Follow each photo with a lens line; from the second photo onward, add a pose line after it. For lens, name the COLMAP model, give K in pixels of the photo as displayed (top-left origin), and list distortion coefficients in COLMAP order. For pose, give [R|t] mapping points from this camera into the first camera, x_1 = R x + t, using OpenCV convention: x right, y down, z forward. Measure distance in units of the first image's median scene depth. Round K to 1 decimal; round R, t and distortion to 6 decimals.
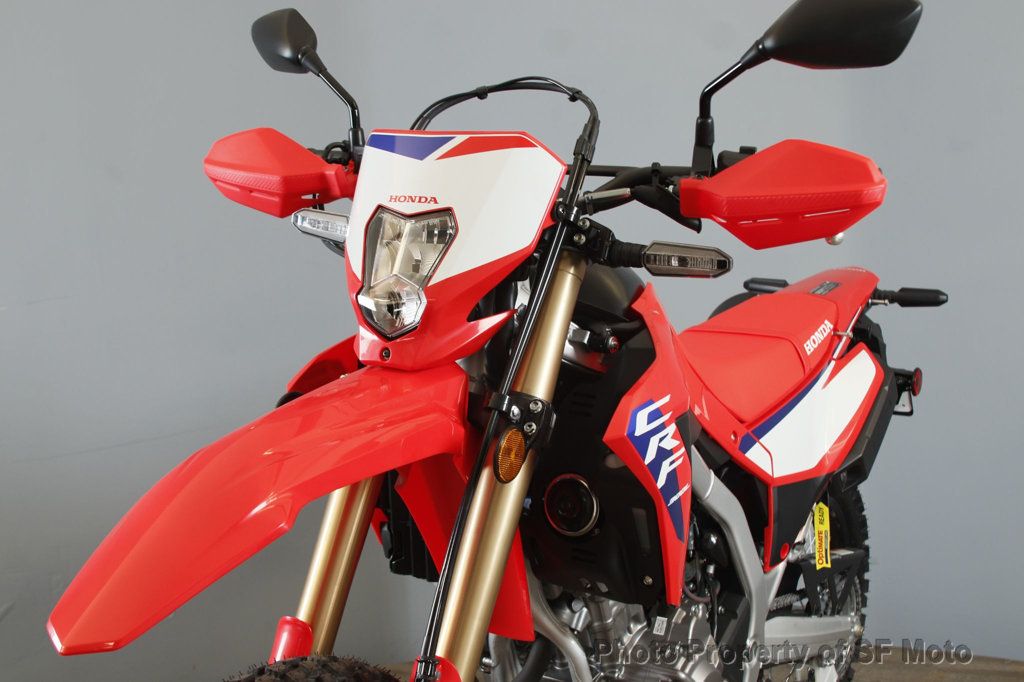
lens RADIAL K [[1318.1, 0, 512.0], [0, 1318.1, 341.0], [0, 0, 1]] dist [-0.074750, 0.005208]
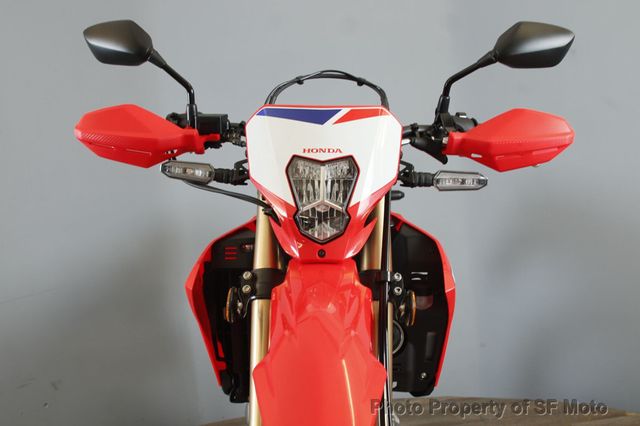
lens RADIAL K [[823.8, 0, 320.0], [0, 823.8, 213.0], [0, 0, 1]] dist [-0.074750, 0.005208]
pose [[0.863340, -0.077601, 0.498620, -0.549116], [0.087752, 0.996138, 0.003090, -0.038529], [-0.496934, 0.041087, 0.866815, 0.177384]]
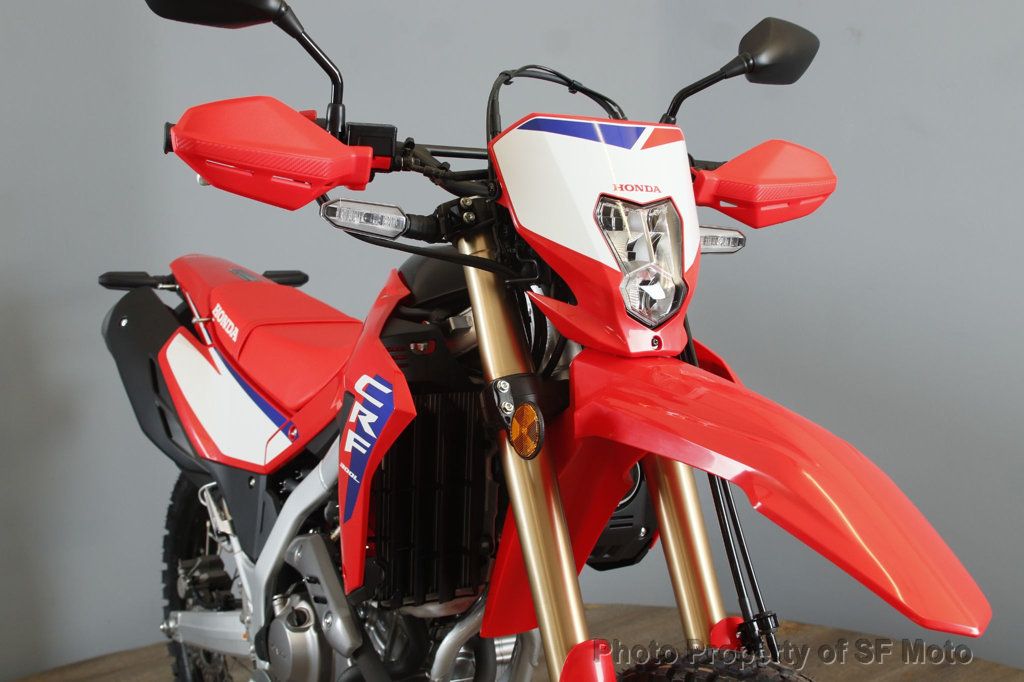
lens RADIAL K [[1452.2, 0, 510.8], [0, 1452.2, 313.7], [0, 0, 1]] dist [-0.002615, 0.014255]
pose [[0.436924, -0.080516, 0.895888, -1.101675], [0.093487, 0.994657, 0.043799, -0.068983], [-0.894627, 0.064617, 0.442117, 0.593962]]
